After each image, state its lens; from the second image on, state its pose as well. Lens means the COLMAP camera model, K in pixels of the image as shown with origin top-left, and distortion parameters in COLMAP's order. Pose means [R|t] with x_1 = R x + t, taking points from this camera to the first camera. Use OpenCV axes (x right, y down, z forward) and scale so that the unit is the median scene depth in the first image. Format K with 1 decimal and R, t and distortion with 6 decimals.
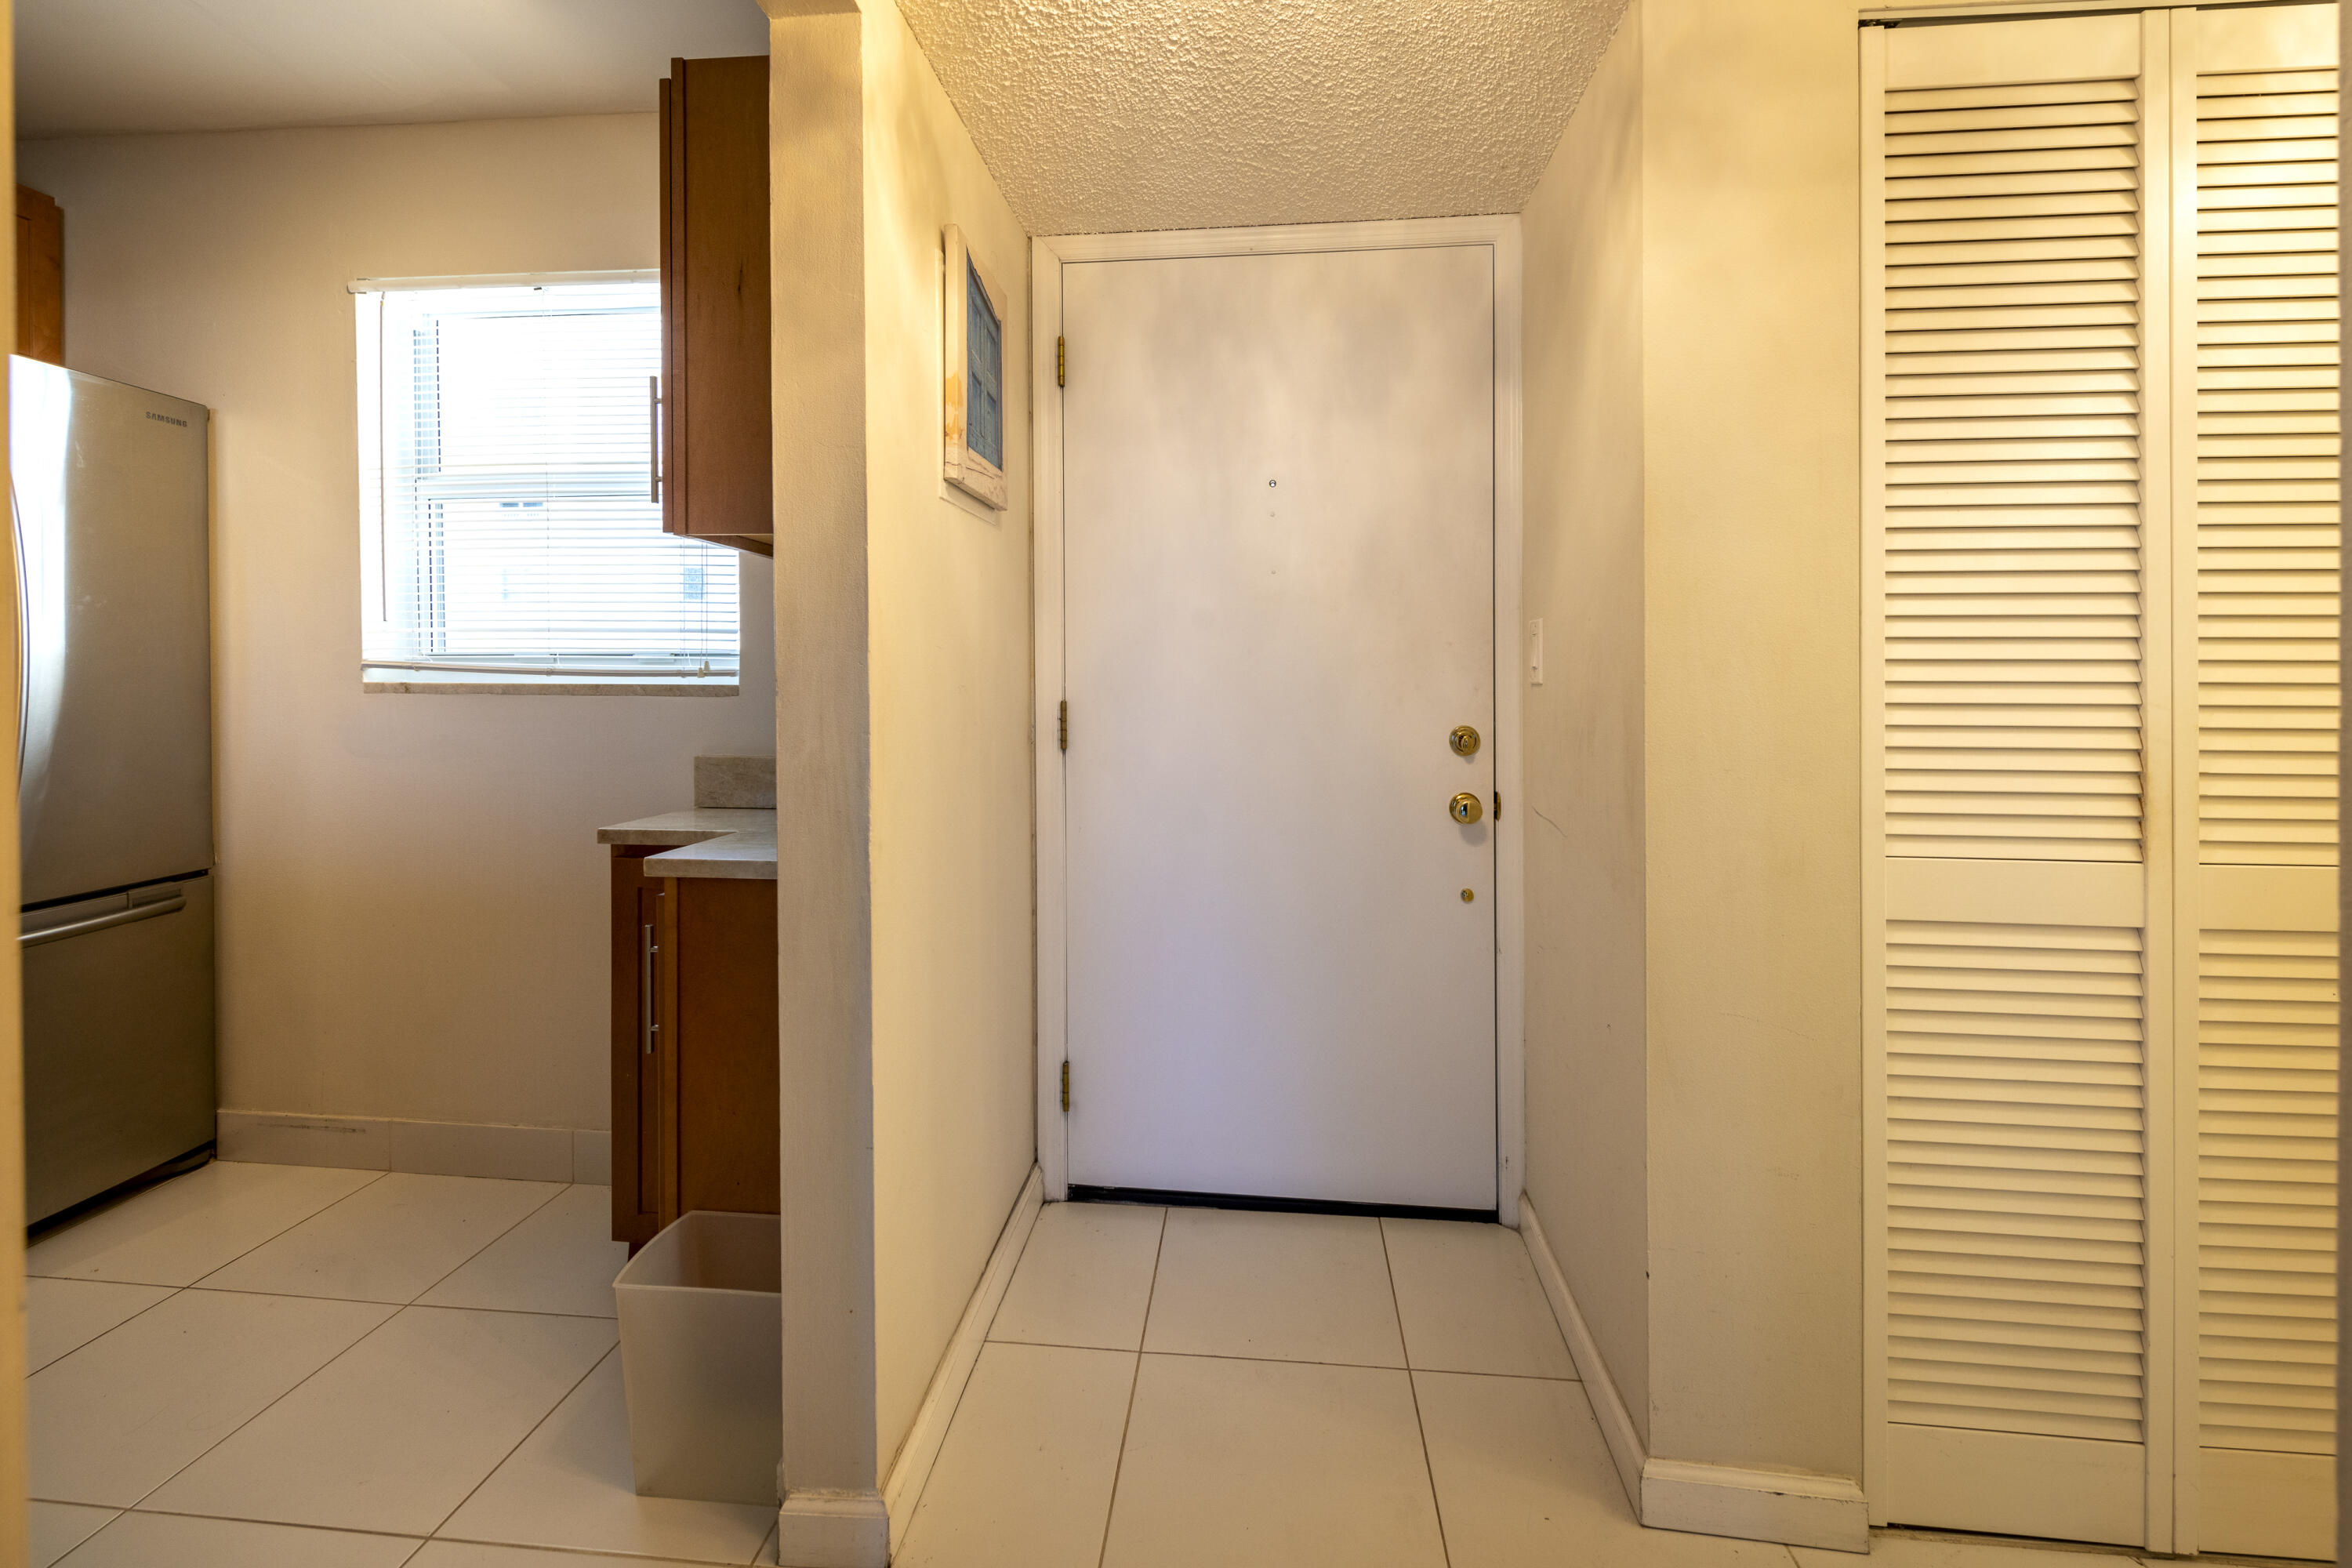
lens RADIAL K [[972.6, 0, 1157.9], [0, 972.6, 696.0], [0, 0, 1]] dist [0.002919, -0.000911]
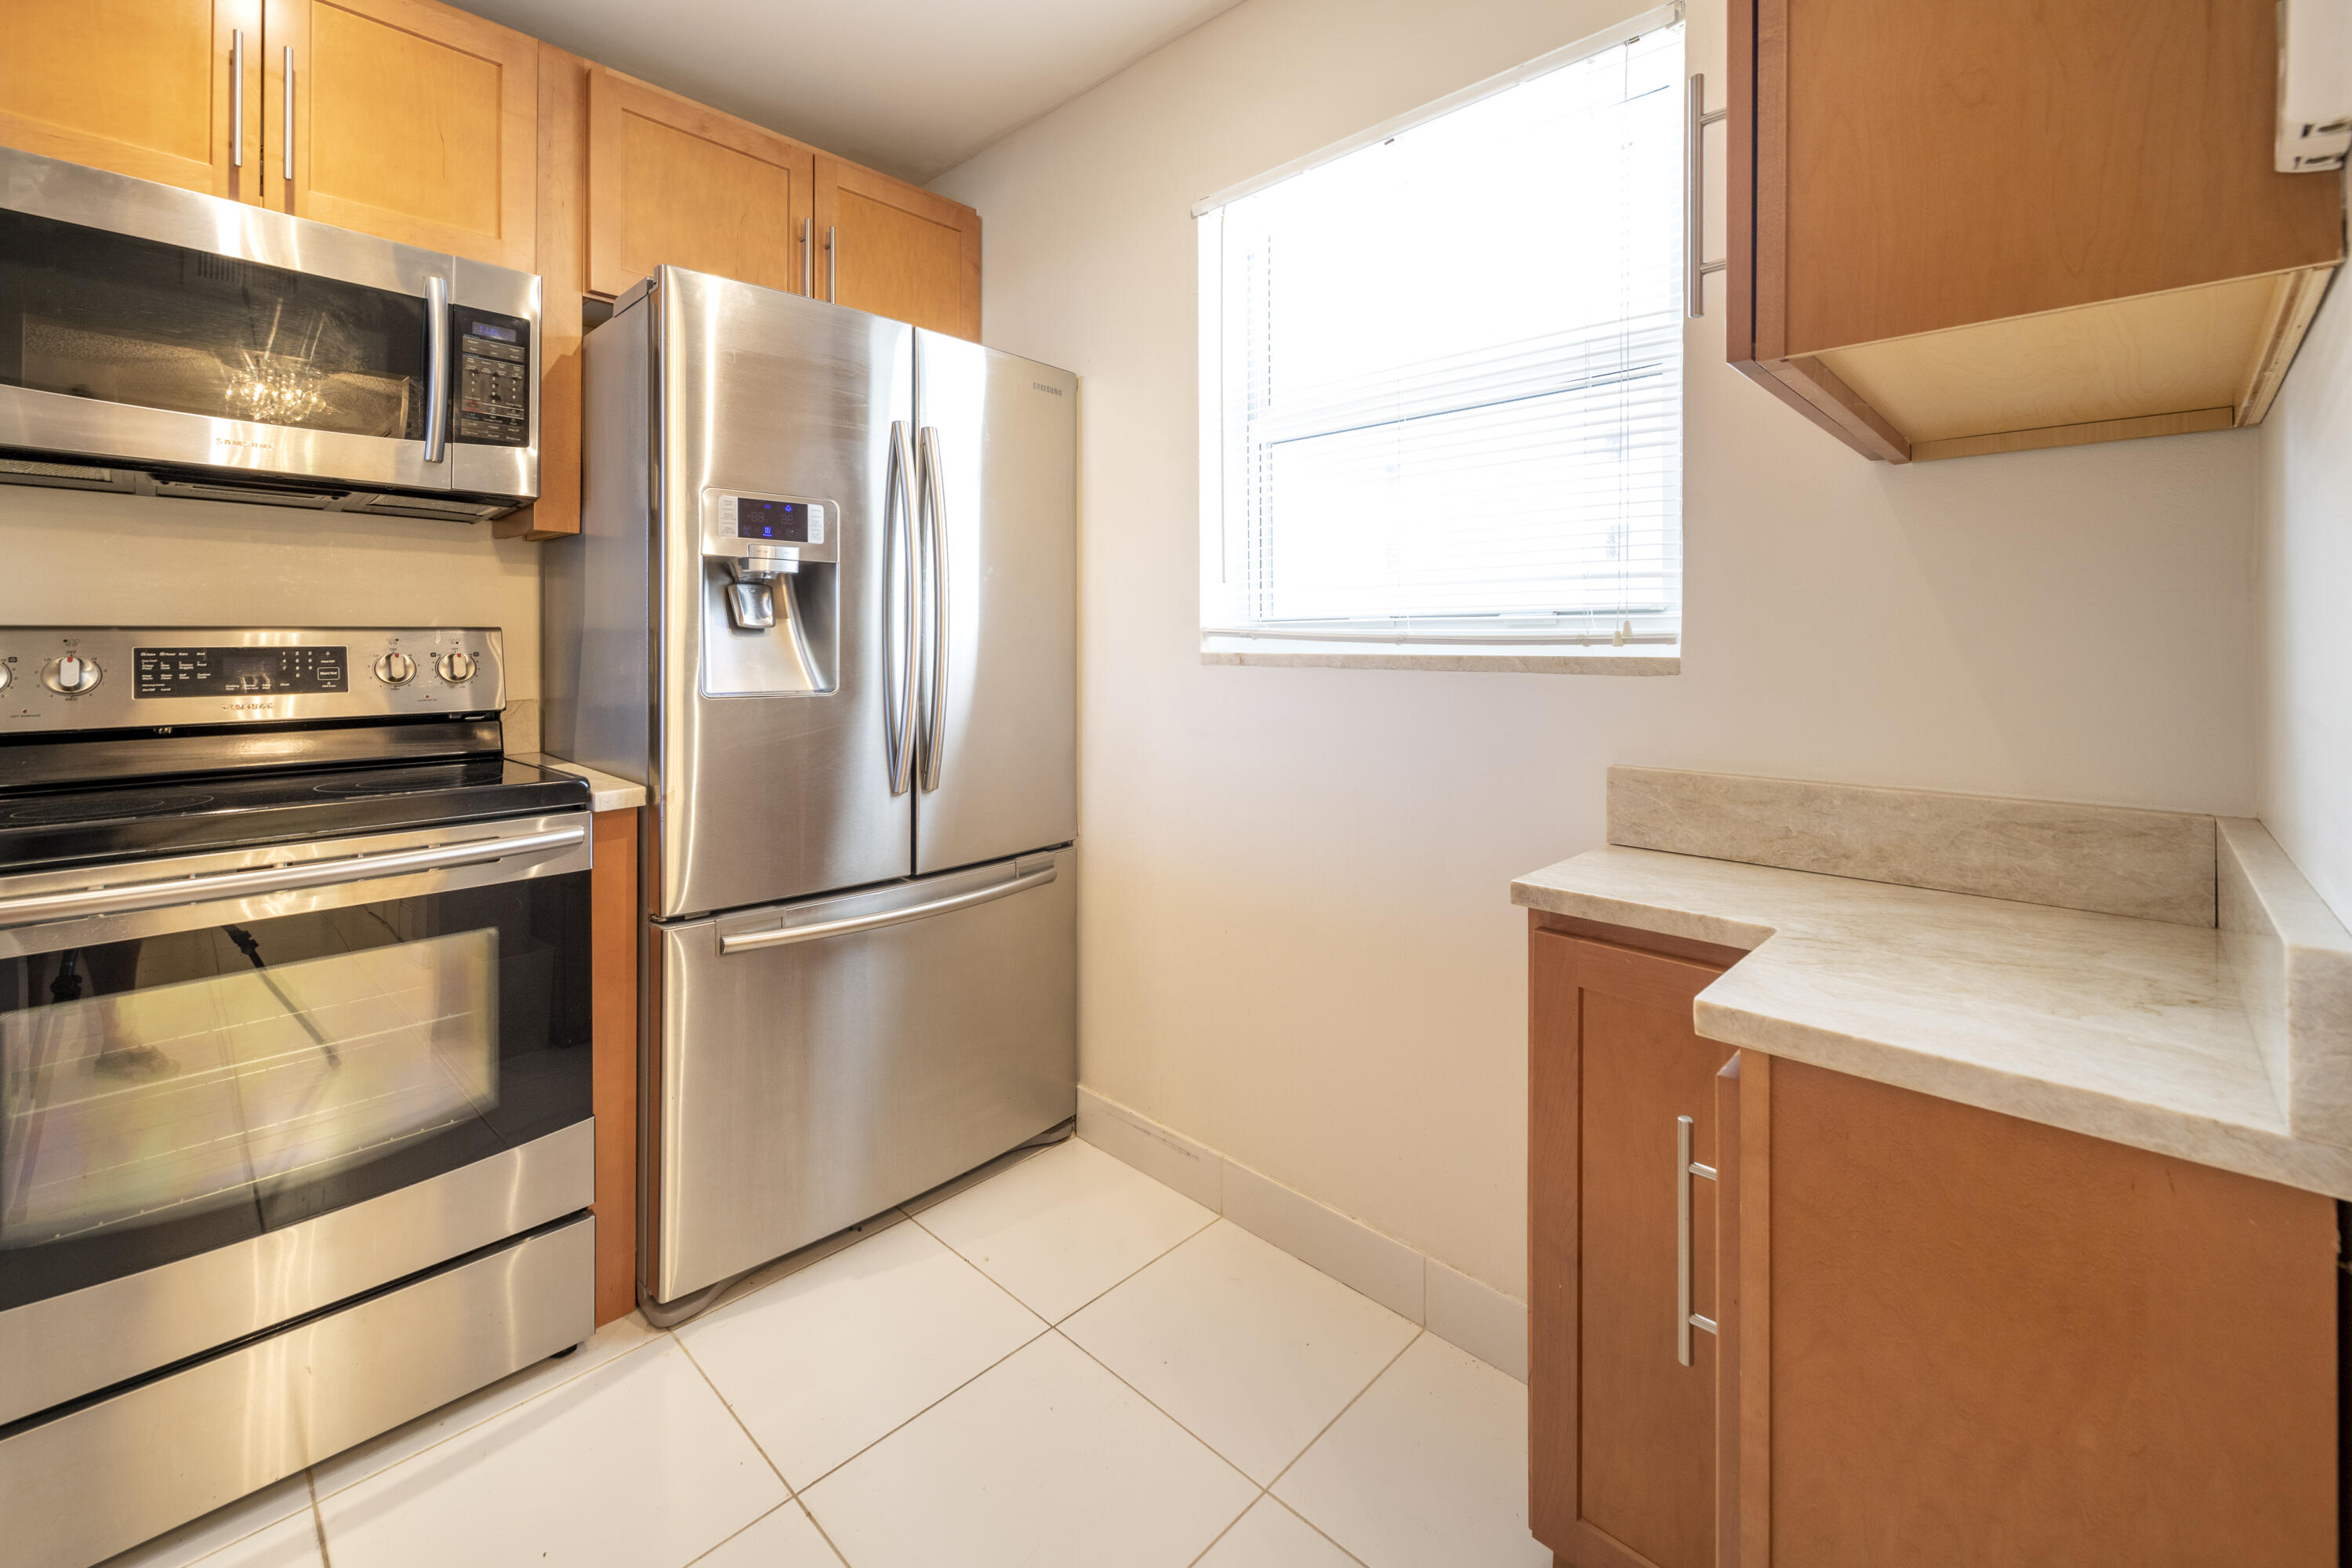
lens RADIAL K [[967.6, 0, 1148.4], [0, 967.6, 641.2], [0, 0, 1]] dist [0.009707, -0.002232]
pose [[0.773082, -0.005716, -0.634280, -0.297615], [-0.007038, 0.999821, -0.017588, -0.008565], [0.634267, 0.018061, 0.772903, 0.292099]]
